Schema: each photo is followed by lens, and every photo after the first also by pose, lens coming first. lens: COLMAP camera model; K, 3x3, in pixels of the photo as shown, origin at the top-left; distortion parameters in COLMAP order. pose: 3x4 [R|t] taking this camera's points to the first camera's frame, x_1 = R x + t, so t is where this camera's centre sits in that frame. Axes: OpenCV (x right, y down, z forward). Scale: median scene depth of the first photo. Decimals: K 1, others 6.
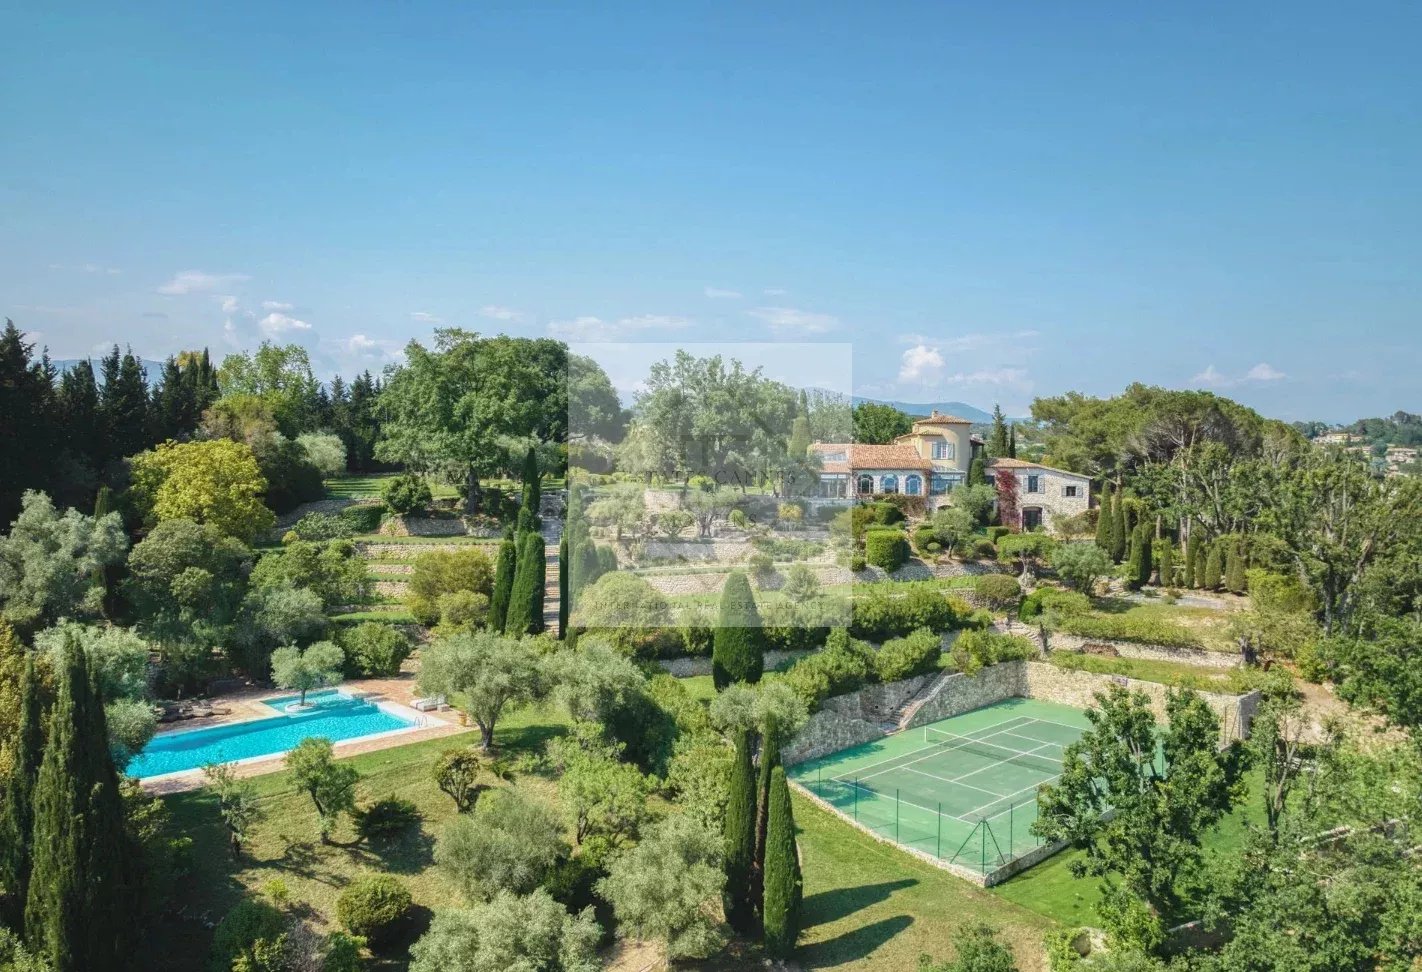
lens RADIAL K [[1045.6, 0, 711.0], [0, 1045.6, 486.0], [0, 0, 1]] dist [0.000665, 0.000523]
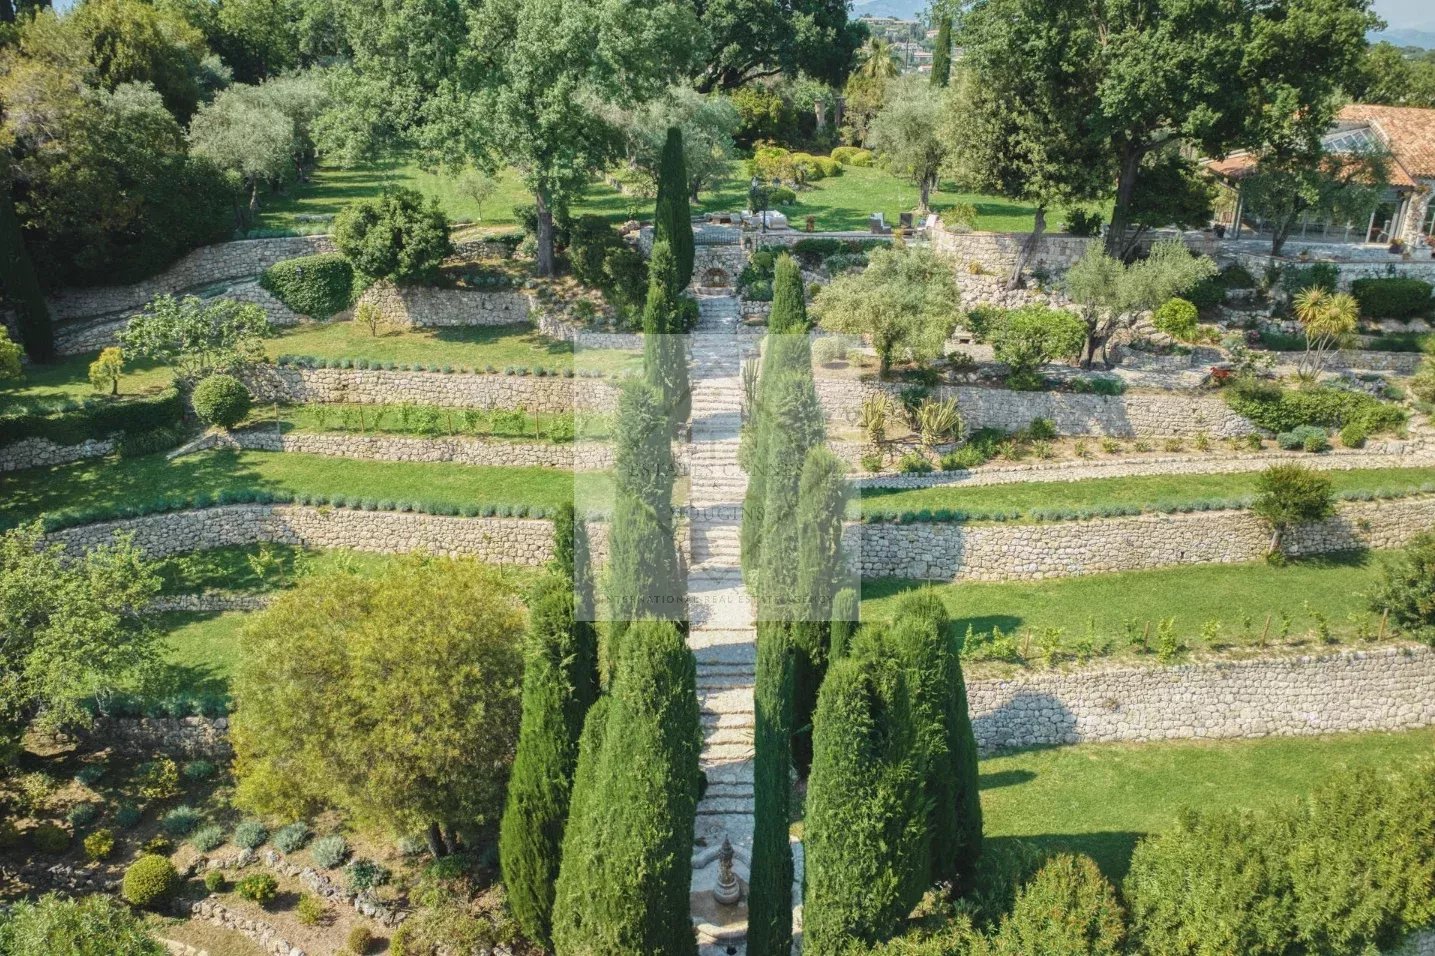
lens RADIAL K [[1046.2, 0, 719.5], [0, 1046.2, 498.8], [0, 0, 1]] dist [-0.002704, -0.028854]
pose [[0.988498, 0.058652, -0.139400, -0.090832], [-0.005587, 0.935270, 0.353892, -0.046823], [0.151133, -0.349042, 0.924840, 0.589906]]
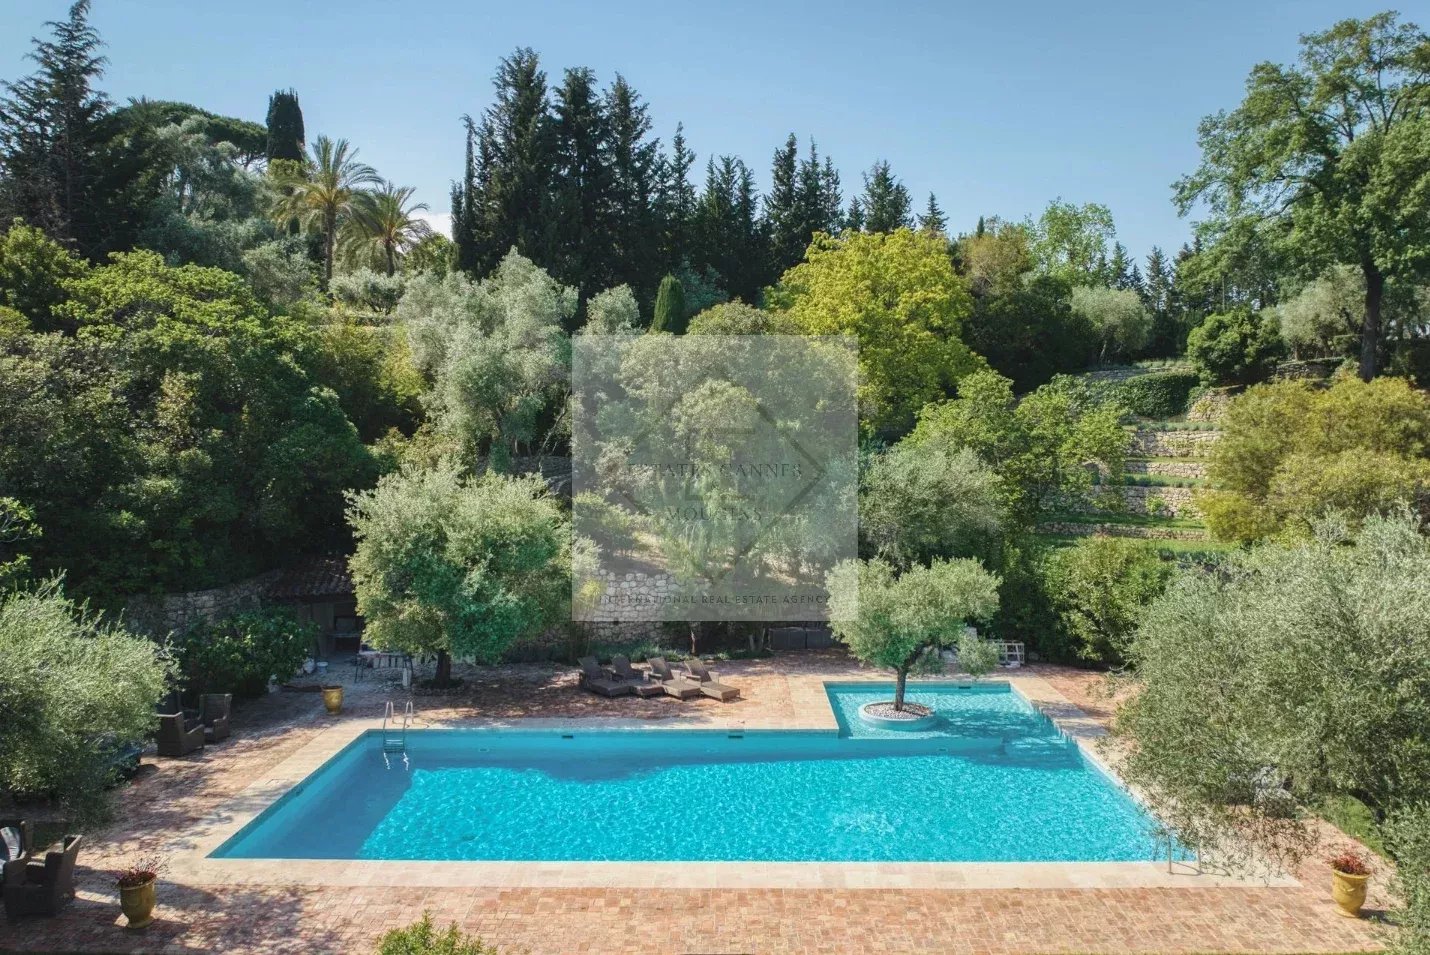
lens RADIAL K [[1042.6, 0, 717.0], [0, 1042.6, 498.2], [0, 0, 1]] dist [-0.002704, -0.028854]
pose [[0.715958, 0.035903, -0.697220, -0.104750], [-0.015519, 0.999248, 0.035520, 0.073761], [0.697971, -0.014611, 0.715977, 0.425271]]
